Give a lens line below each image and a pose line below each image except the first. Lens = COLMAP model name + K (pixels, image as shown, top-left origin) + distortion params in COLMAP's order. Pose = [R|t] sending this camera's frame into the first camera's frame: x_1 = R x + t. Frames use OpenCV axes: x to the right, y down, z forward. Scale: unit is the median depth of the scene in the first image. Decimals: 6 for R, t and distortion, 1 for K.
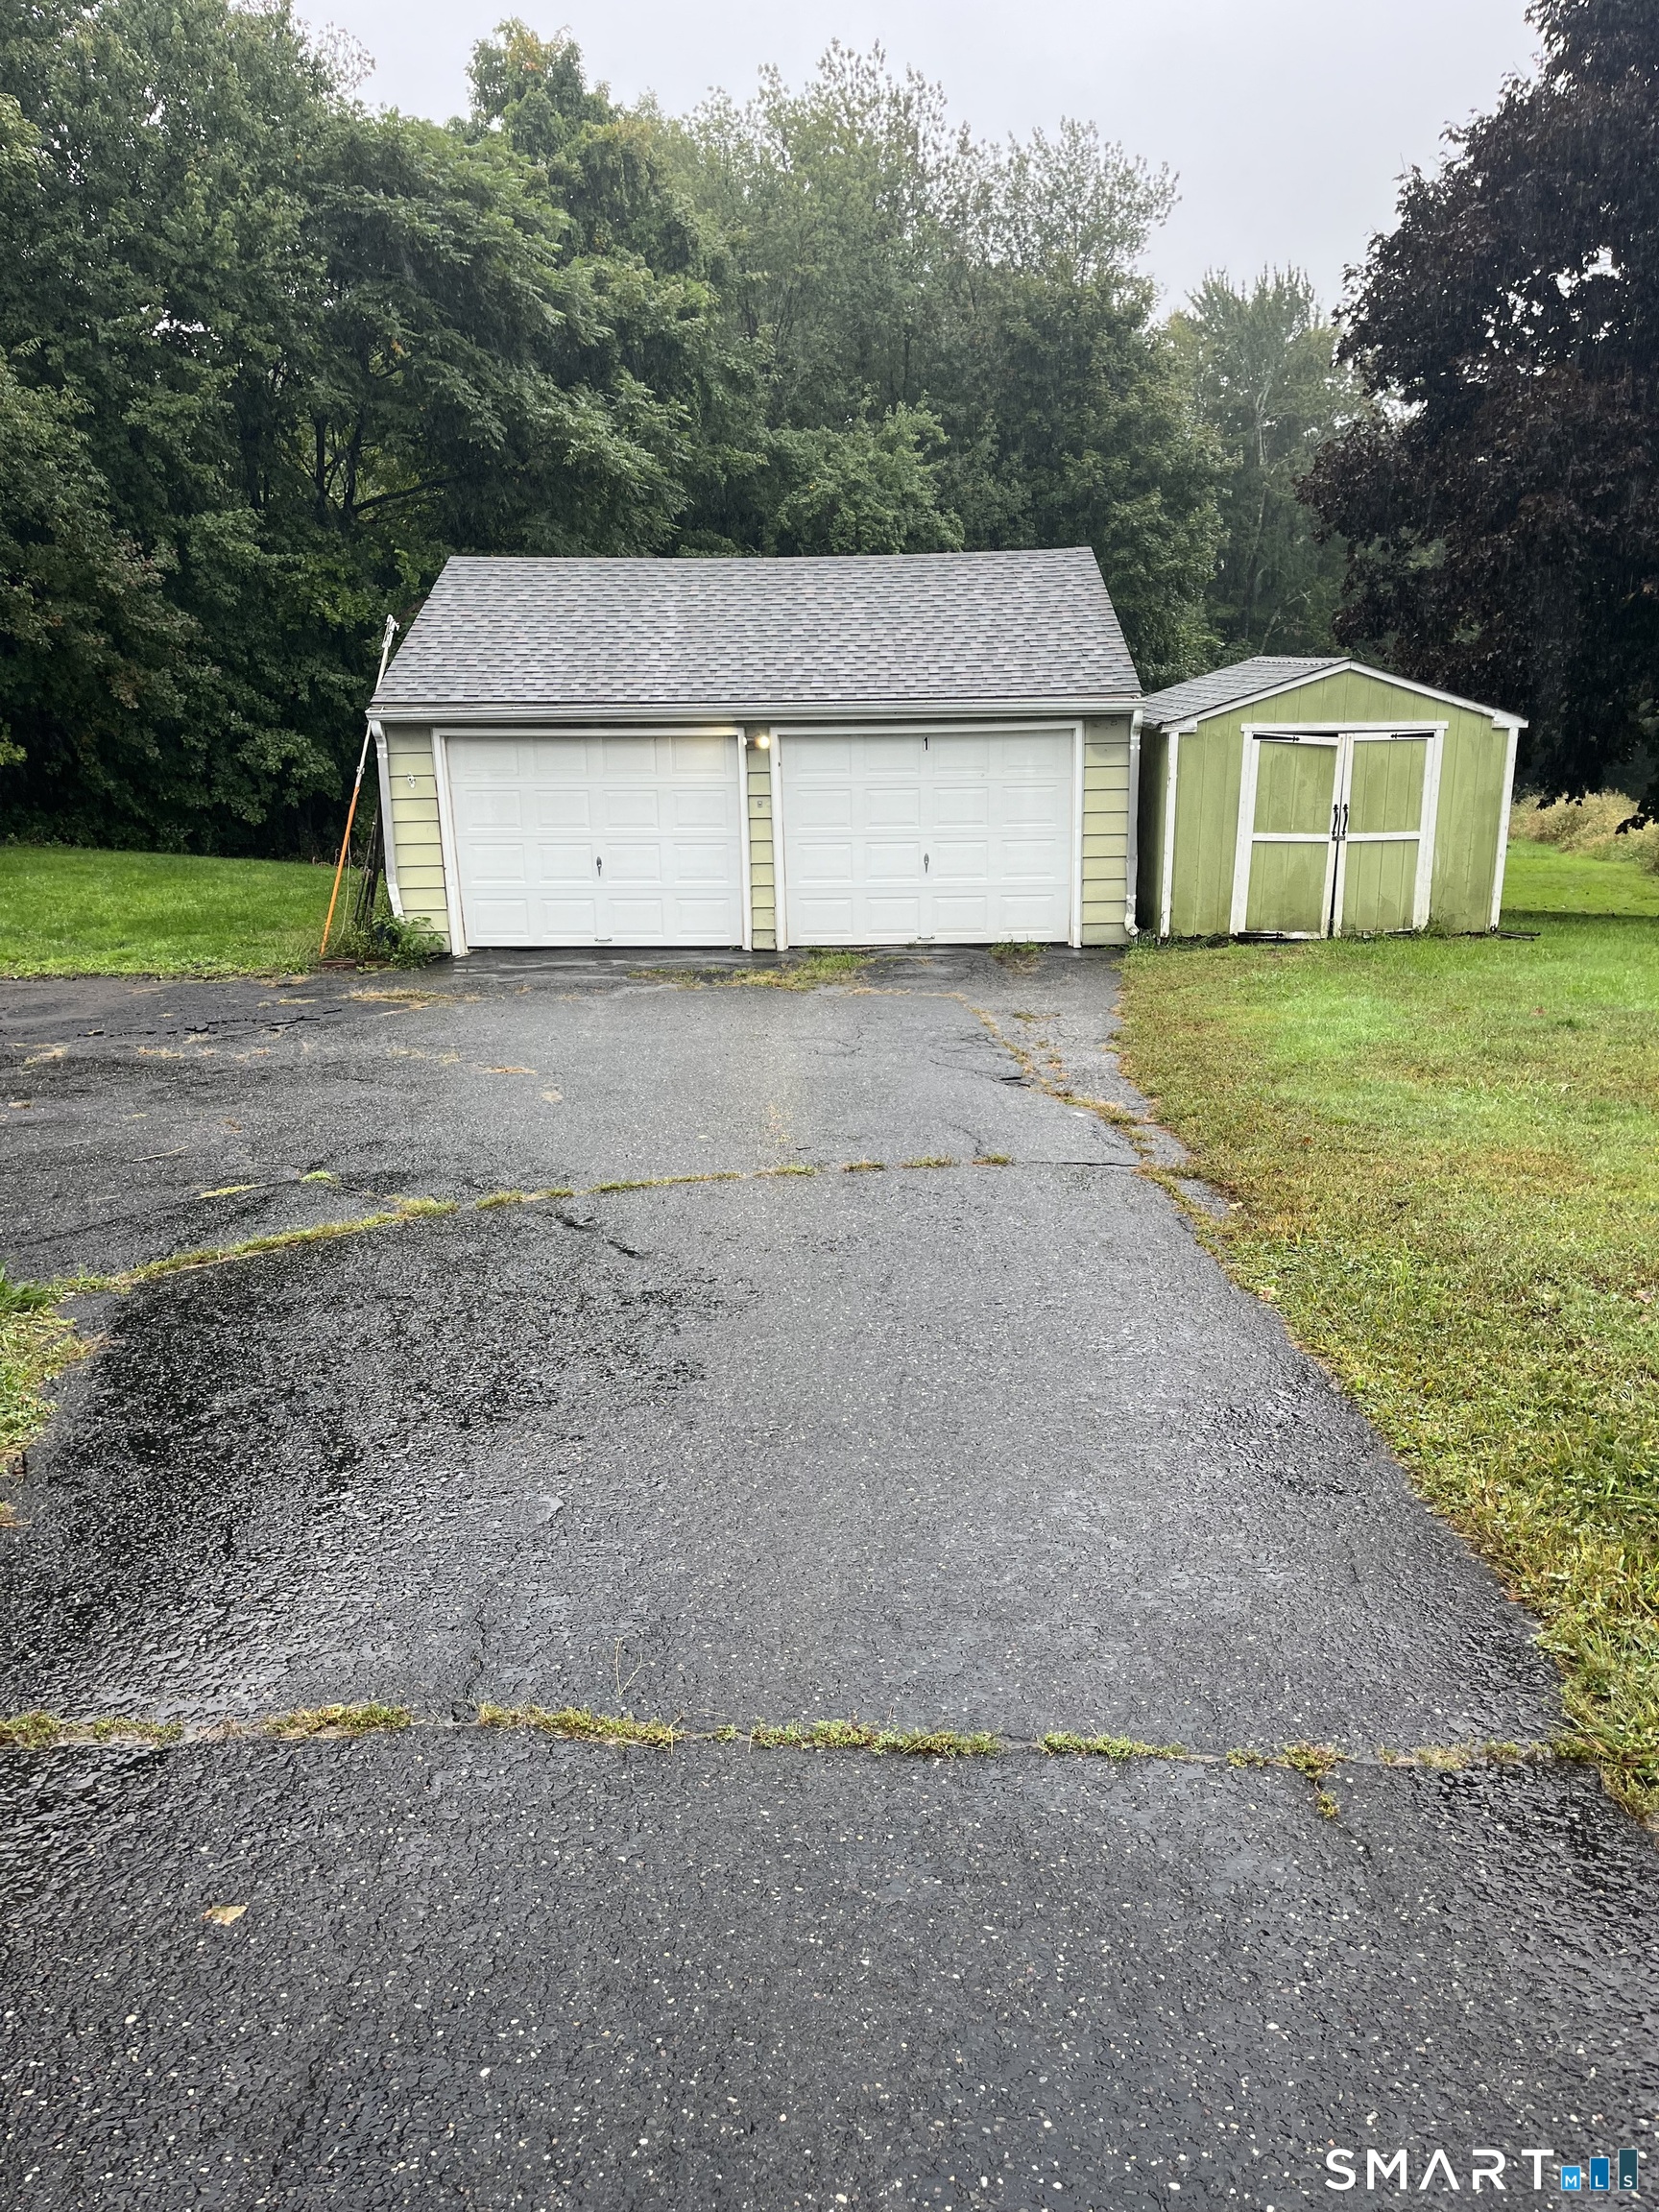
lens RADIAL K [[1672.0, 0, 838.1], [0, 1672.0, 1115.1], [0, 0, 1]] dist [0.073385, -0.097566]
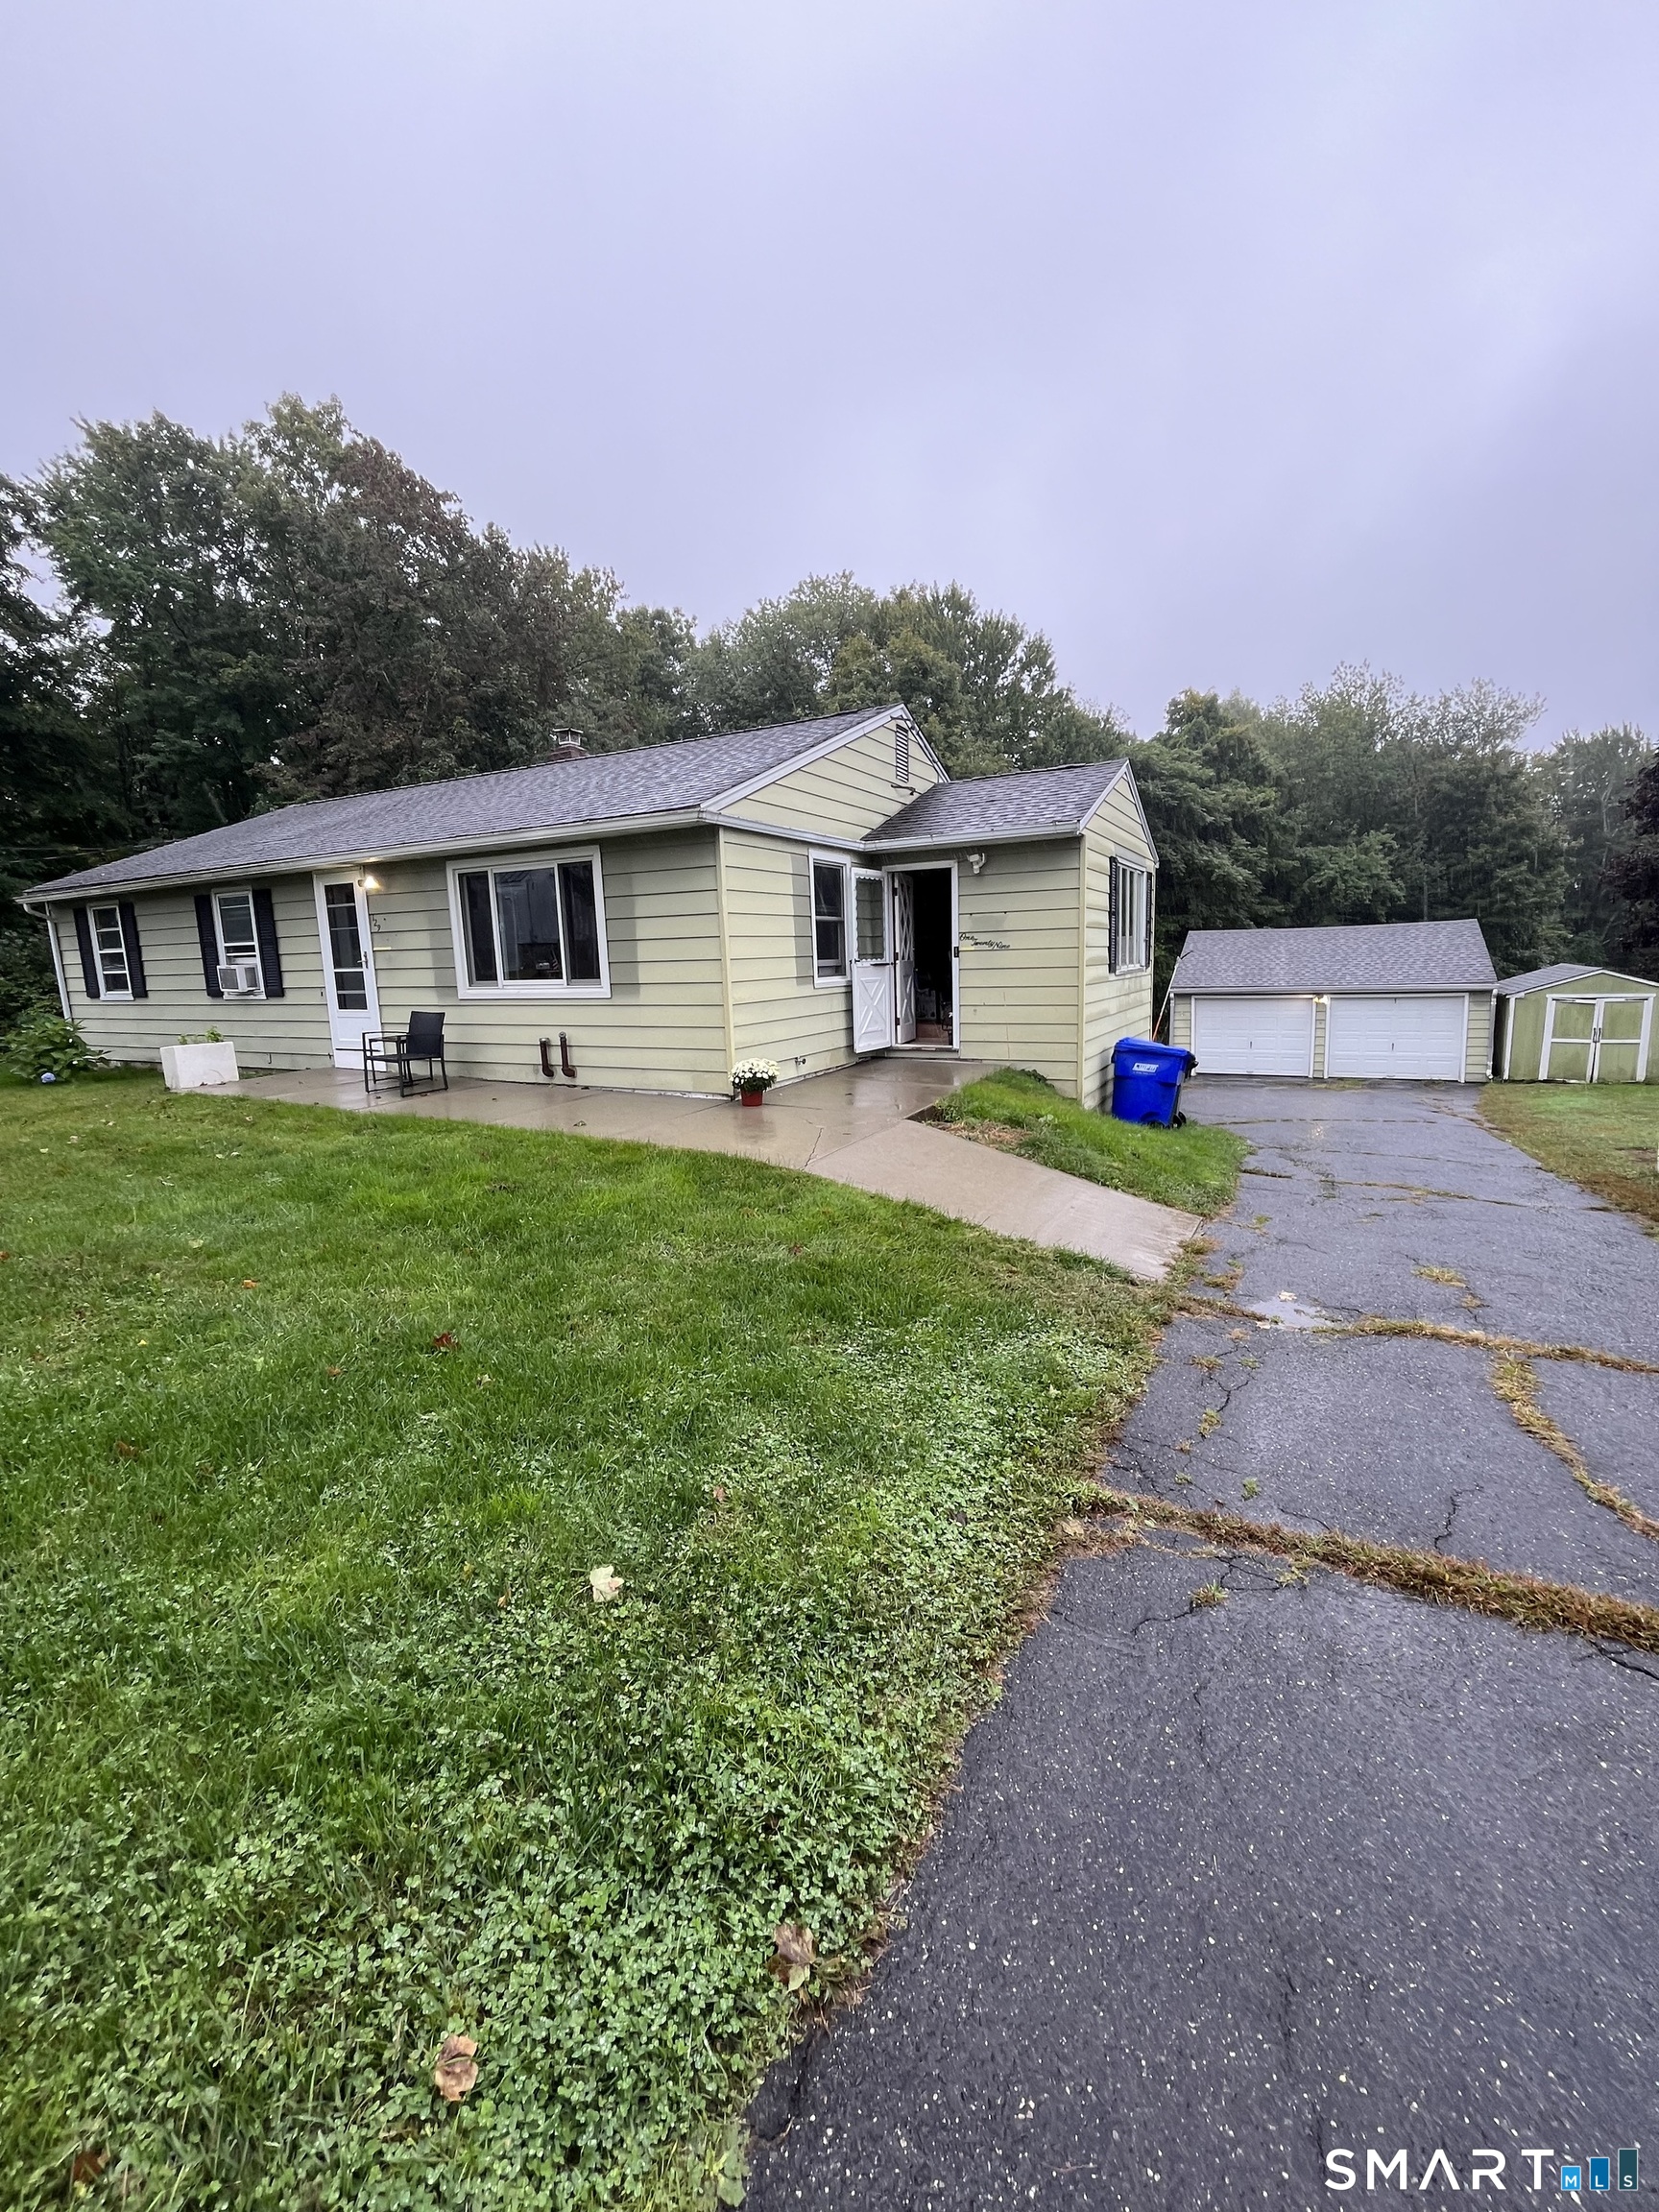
lens RADIAL K [[902.2, 0, 834.3], [0, 902.2, 1093.3], [0, 0, 1]] dist [0.000139, 0.000093]
pose [[0.889435, 0.050810, -0.454229, -0.034328], [-0.094925, 0.992668, -0.074835, 0.046720], [0.447096, 0.109678, 0.887736, -0.267616]]
